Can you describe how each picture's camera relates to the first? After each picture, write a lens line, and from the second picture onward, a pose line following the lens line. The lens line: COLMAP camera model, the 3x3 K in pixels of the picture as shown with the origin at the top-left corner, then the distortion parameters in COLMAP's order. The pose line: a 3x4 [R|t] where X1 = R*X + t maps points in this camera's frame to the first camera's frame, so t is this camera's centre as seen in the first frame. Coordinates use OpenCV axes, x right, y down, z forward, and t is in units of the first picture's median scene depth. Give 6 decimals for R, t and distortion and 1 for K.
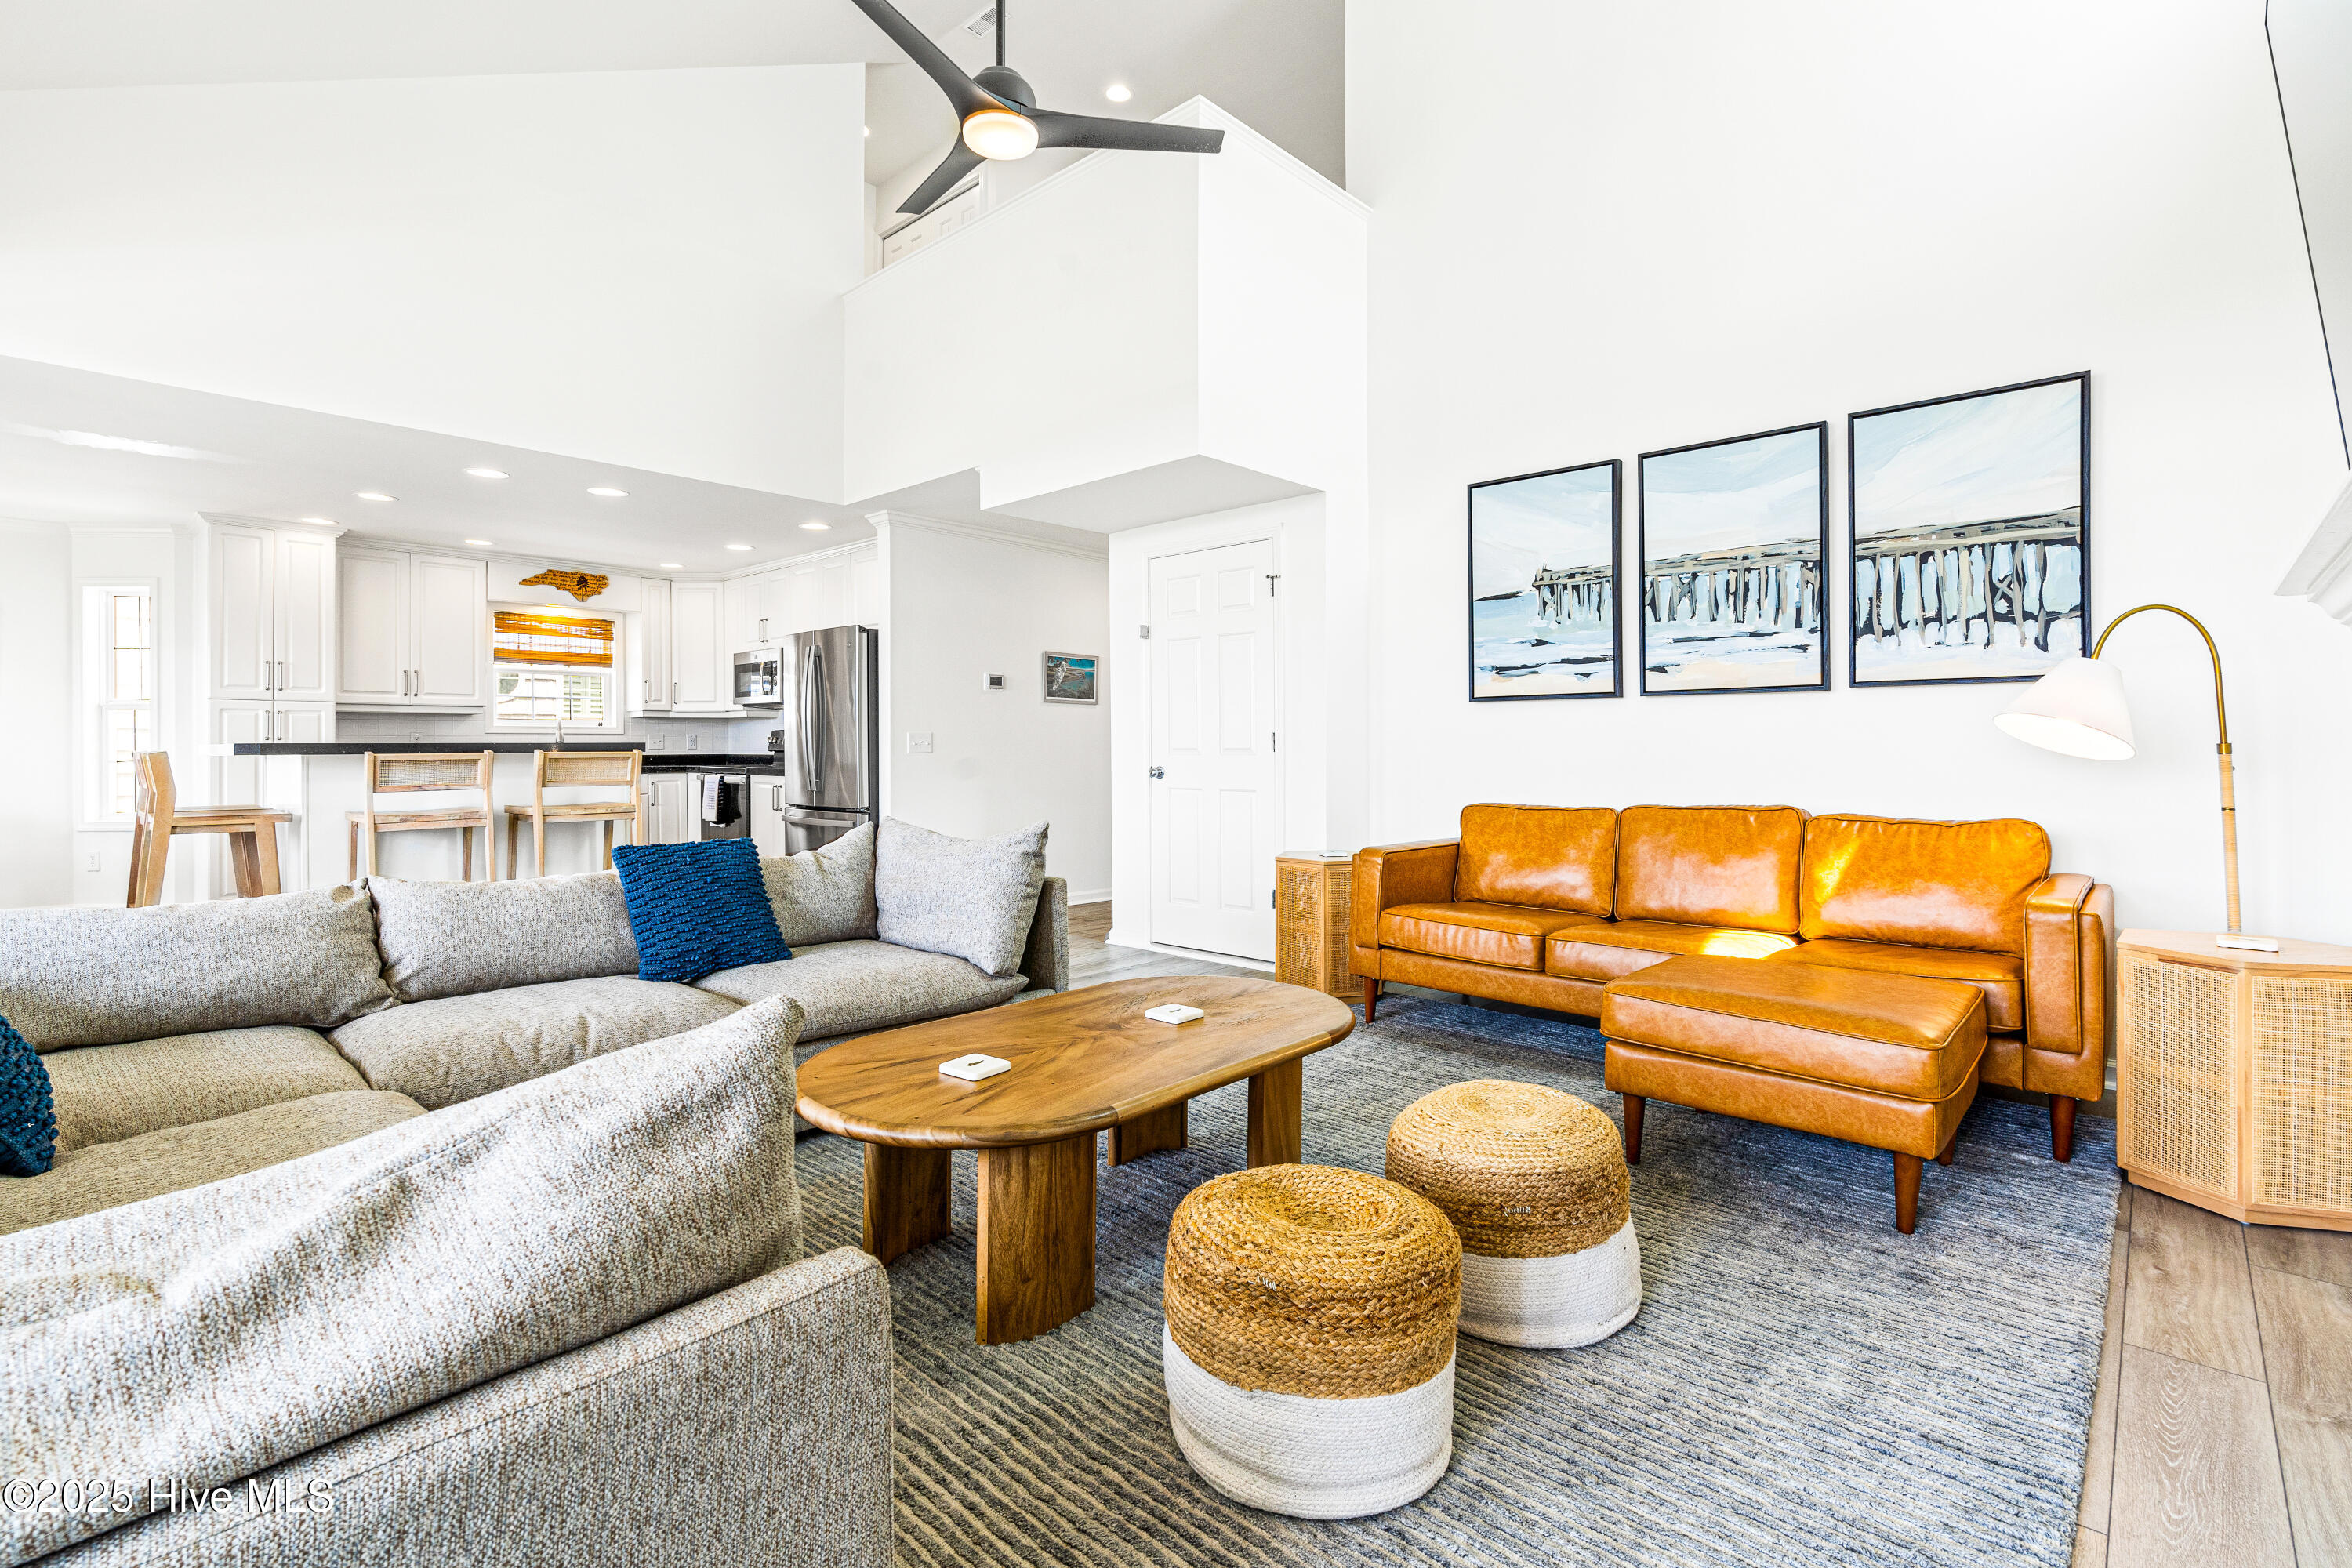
lens RADIAL K [[1070.7, 0, 1162.2], [0, 1070.7, 751.4], [0, 0, 1]] dist [0.002174, 0.000481]
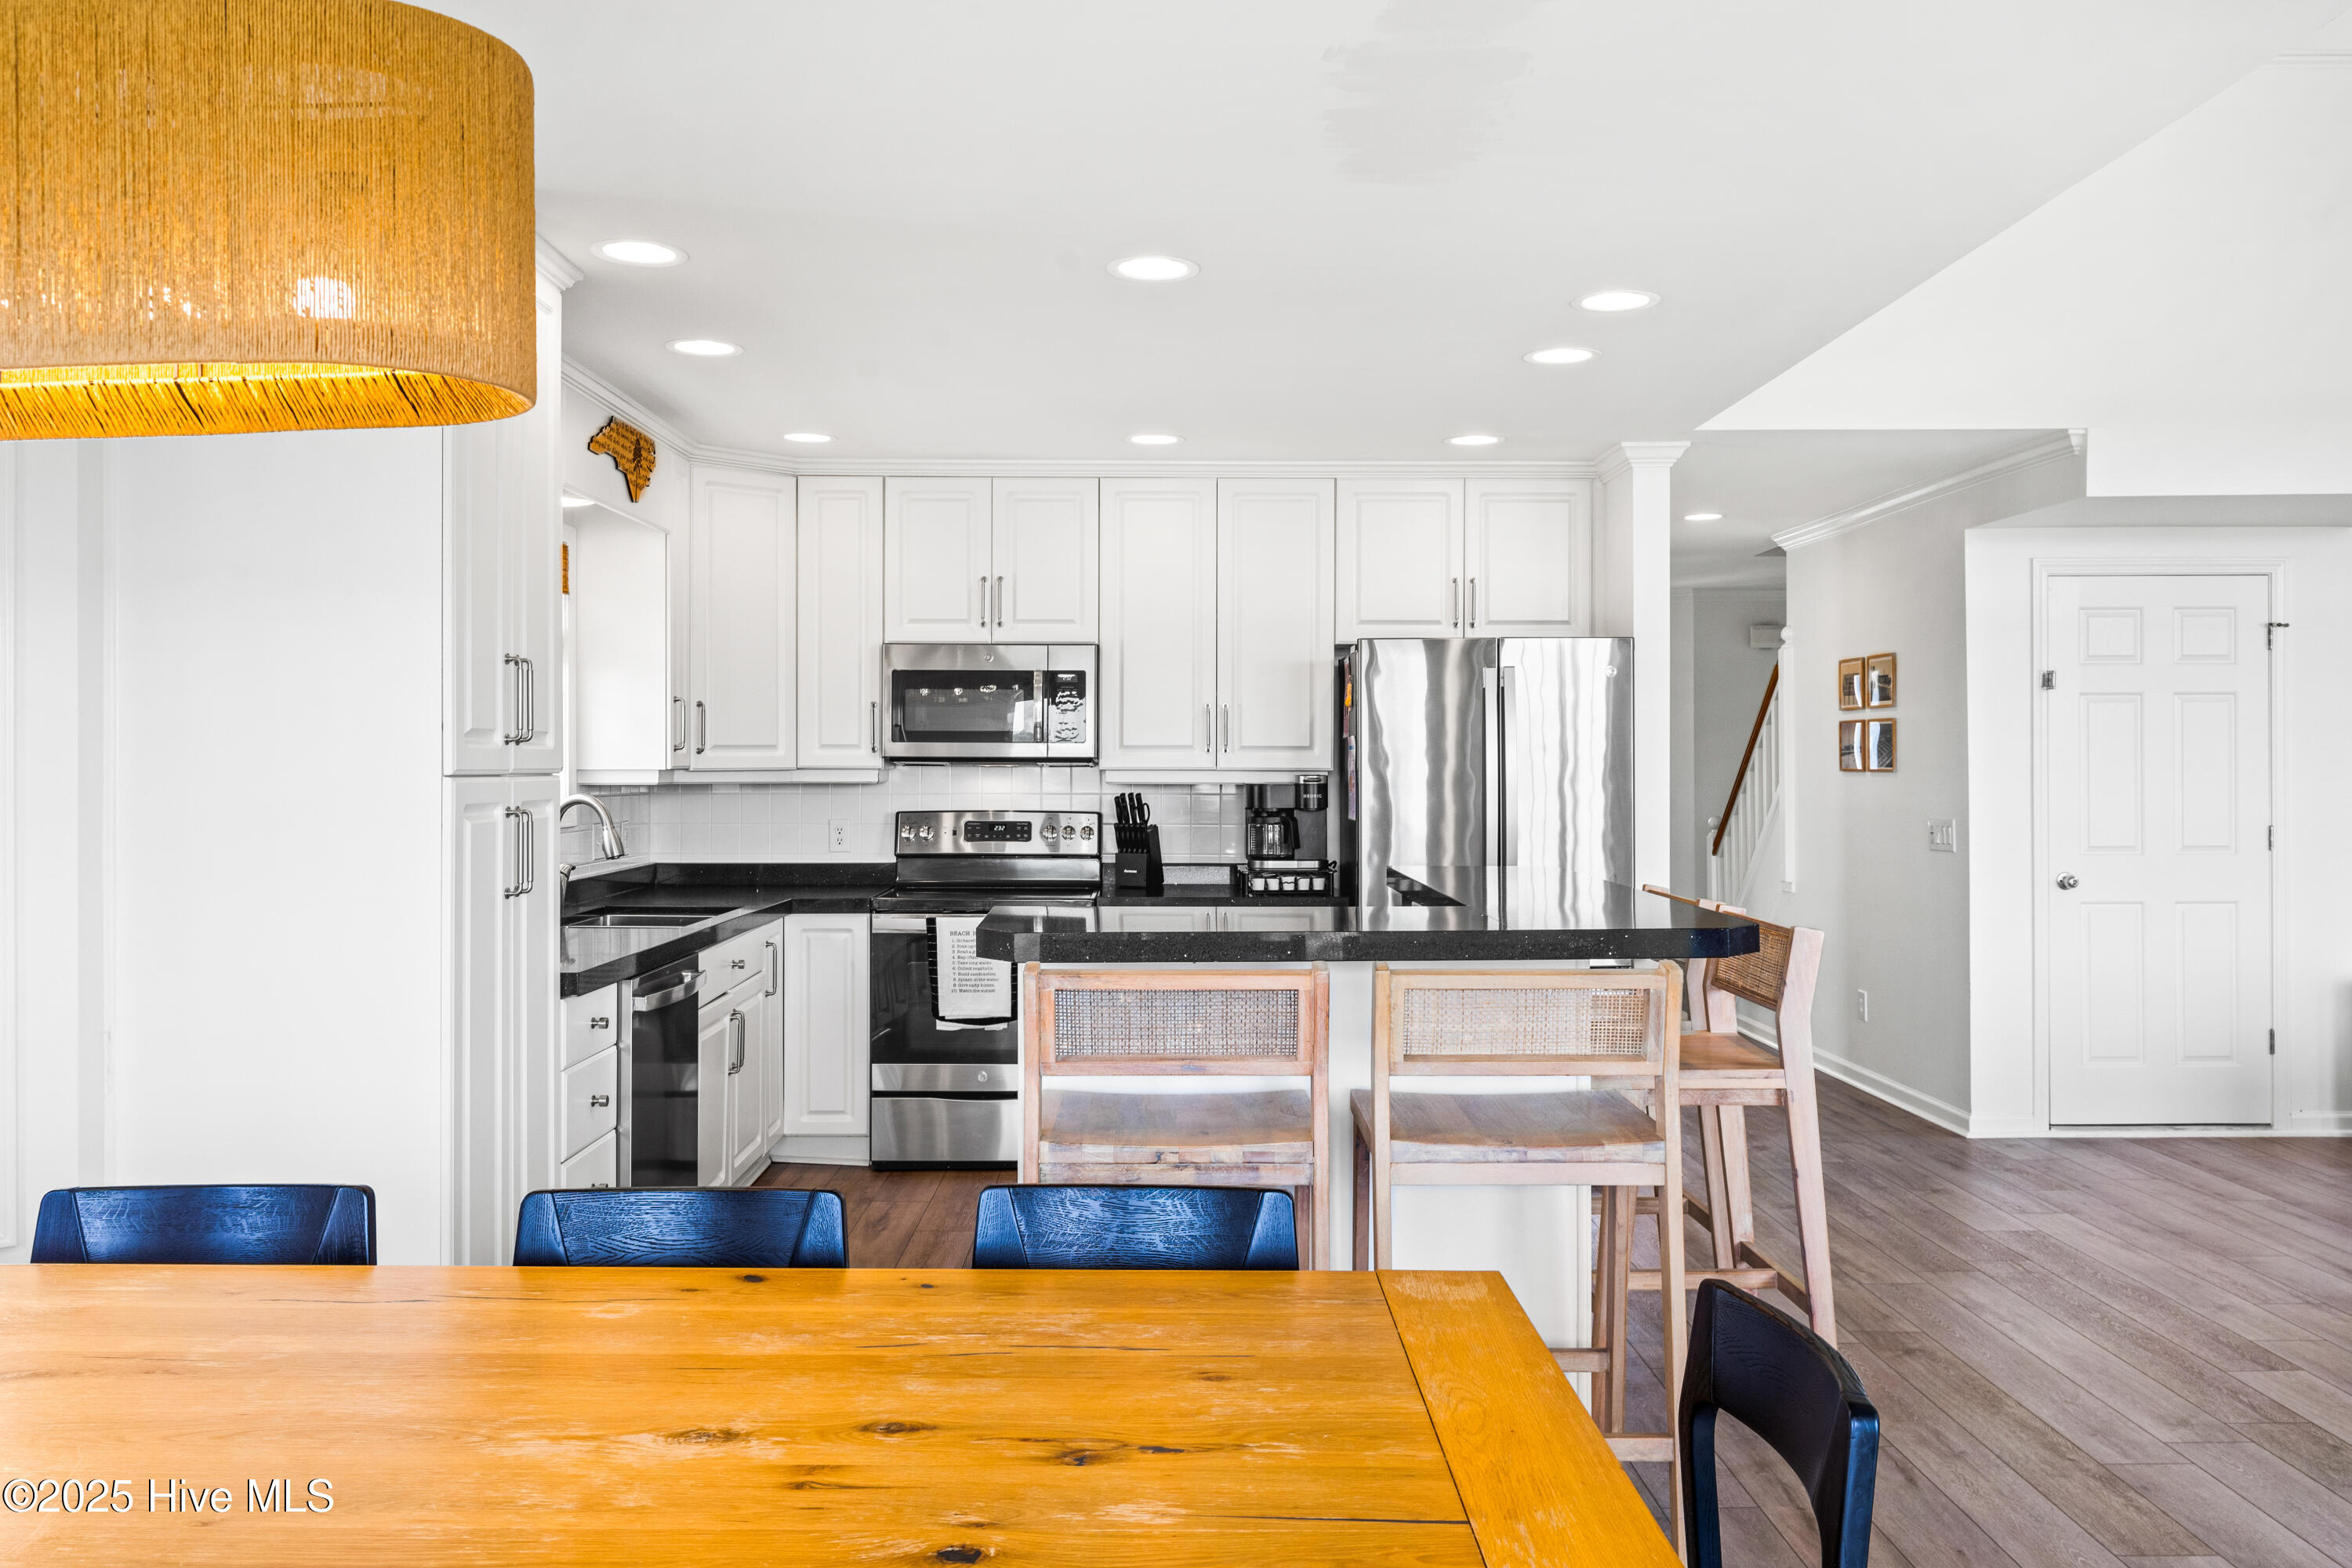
lens RADIAL K [[1806.4, 0, 1176.0], [0, 1806.4, 784.0], [0, 0, 1]] dist [-0.006066, -0.001763]
pose [[0.728543, -0.010124, 0.684925, -0.875466], [0.004784, 0.999942, 0.009692, -0.041301], [-0.684983, -0.003784, 0.728549, 0.380418]]
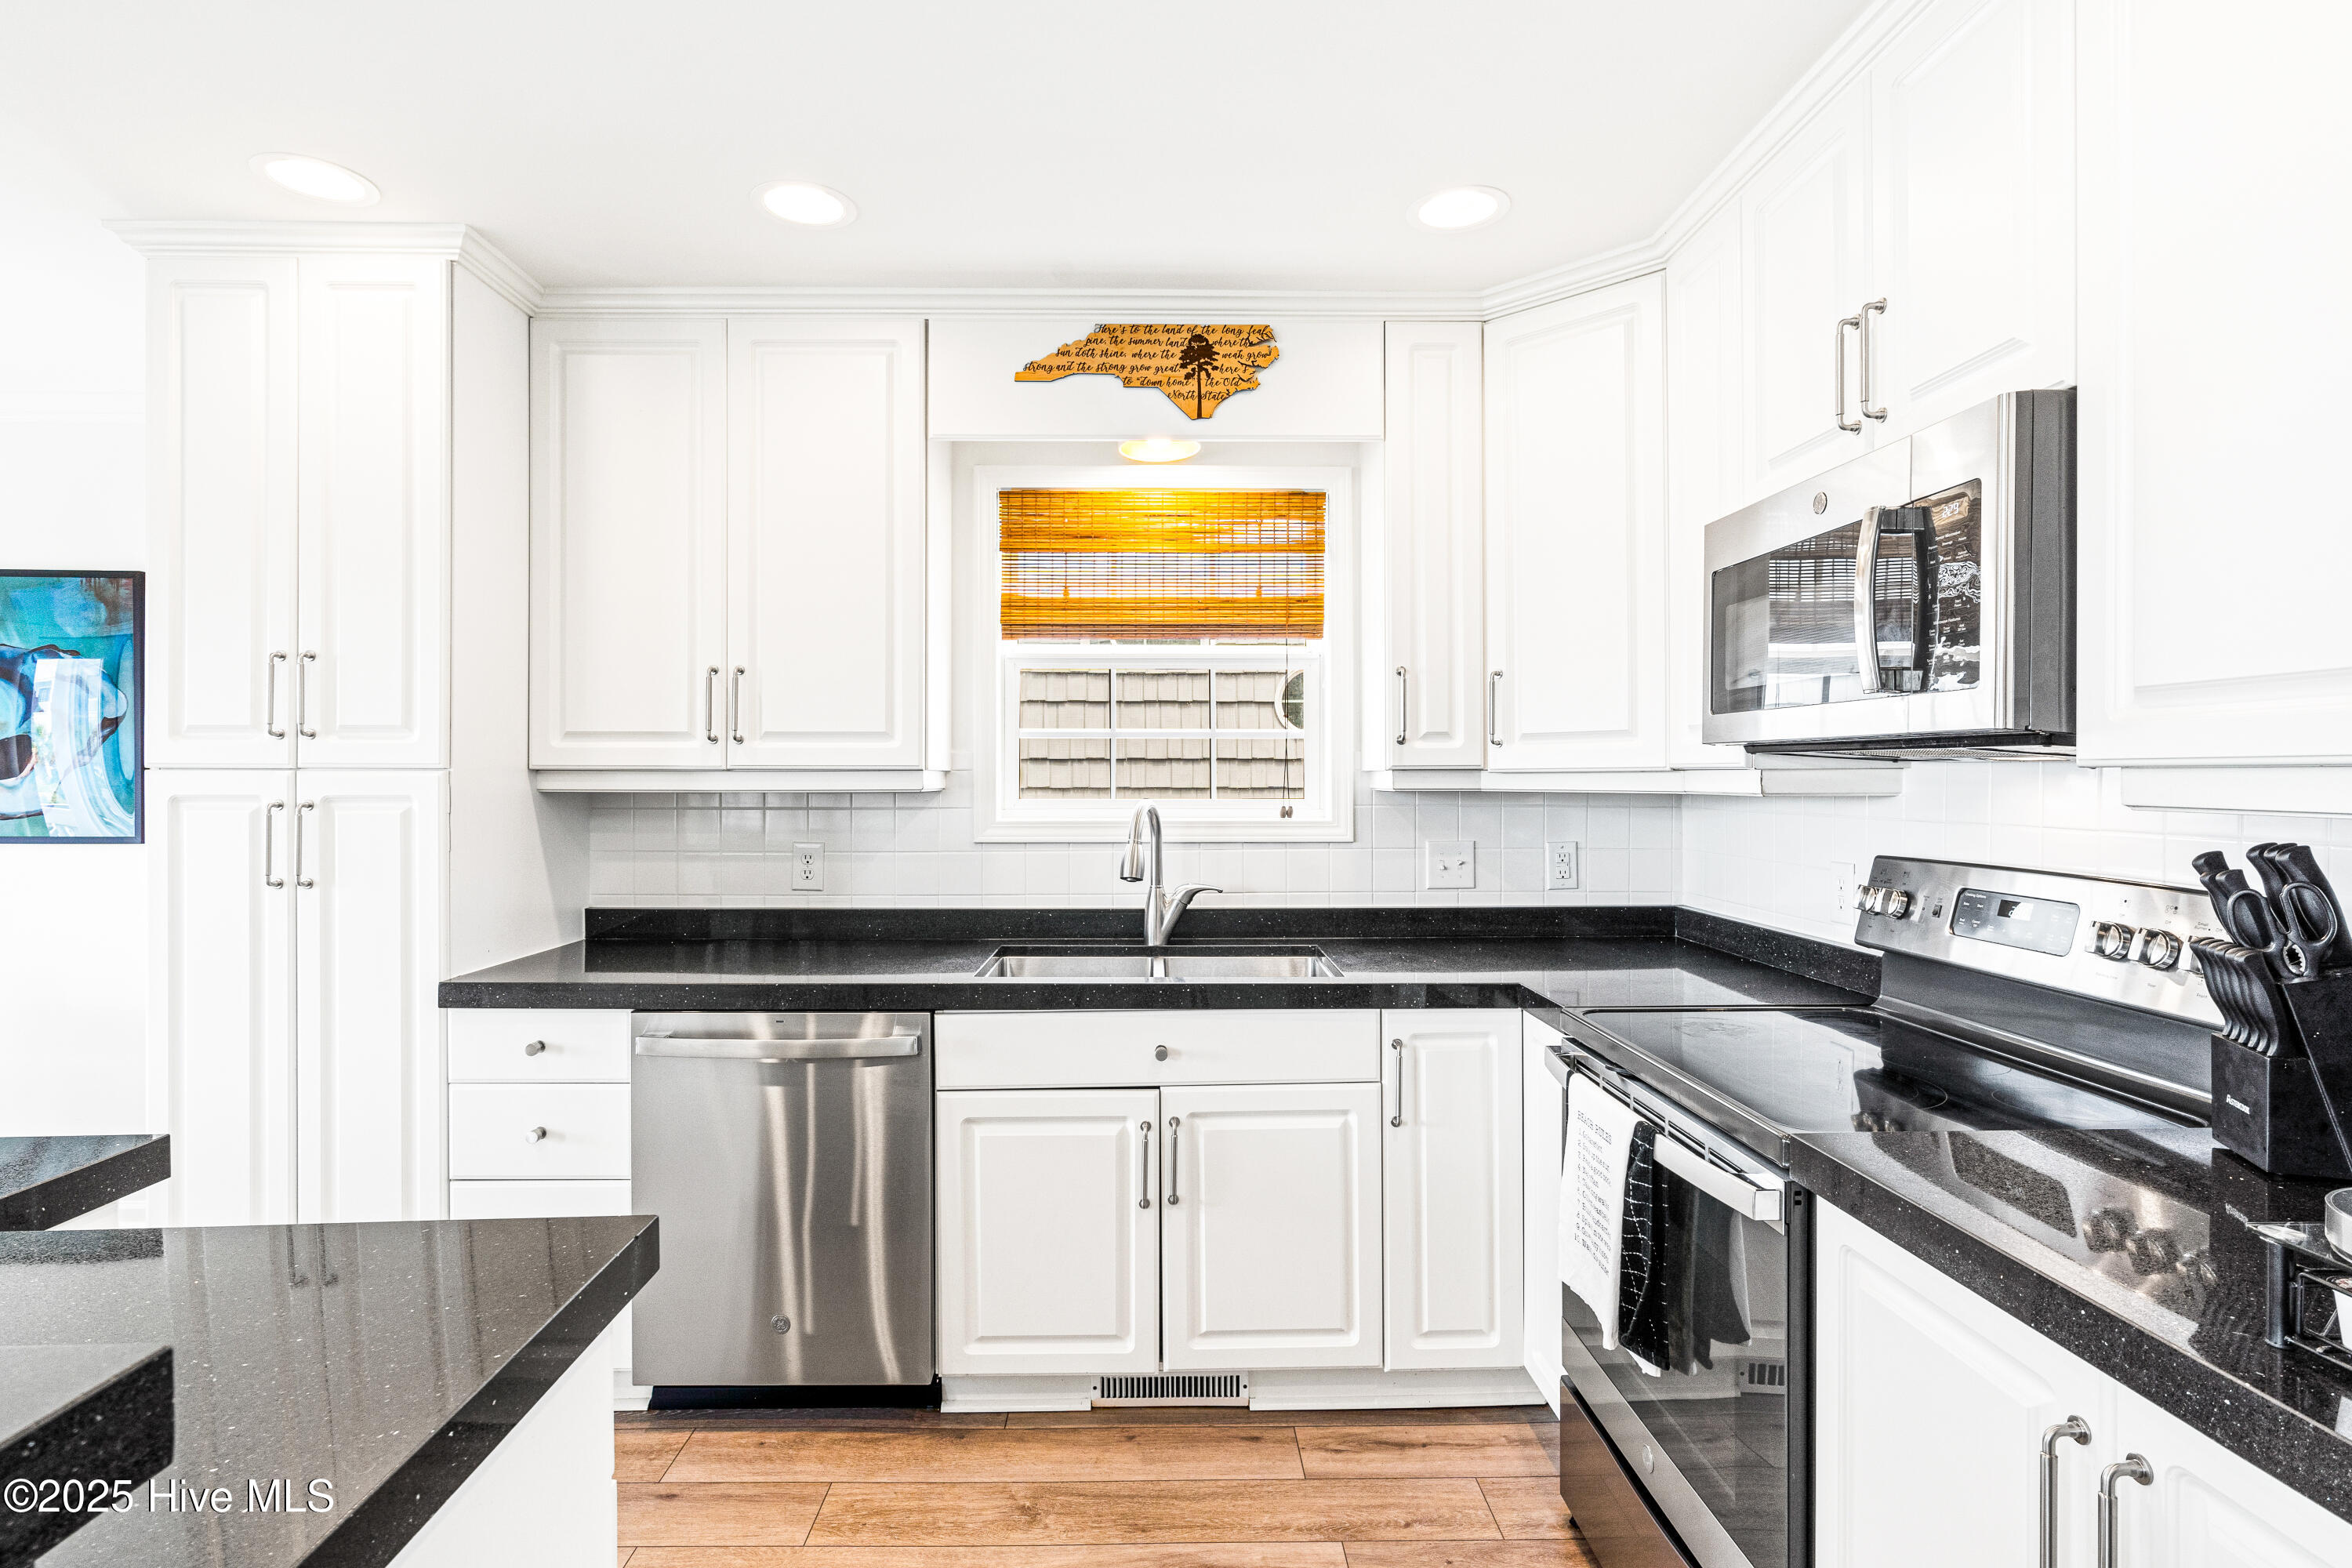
lens RADIAL K [[1167.2, 0, 1176.0], [0, 1167.2, 784.0], [0, 0, 1]] dist [-0.003918, -0.000922]
pose [[0.701067, 0.003713, -0.713085, -0.315174], [-0.003020, 0.999993, 0.002239, -0.037356], [0.713089, 0.000584, 0.701074, 0.779762]]
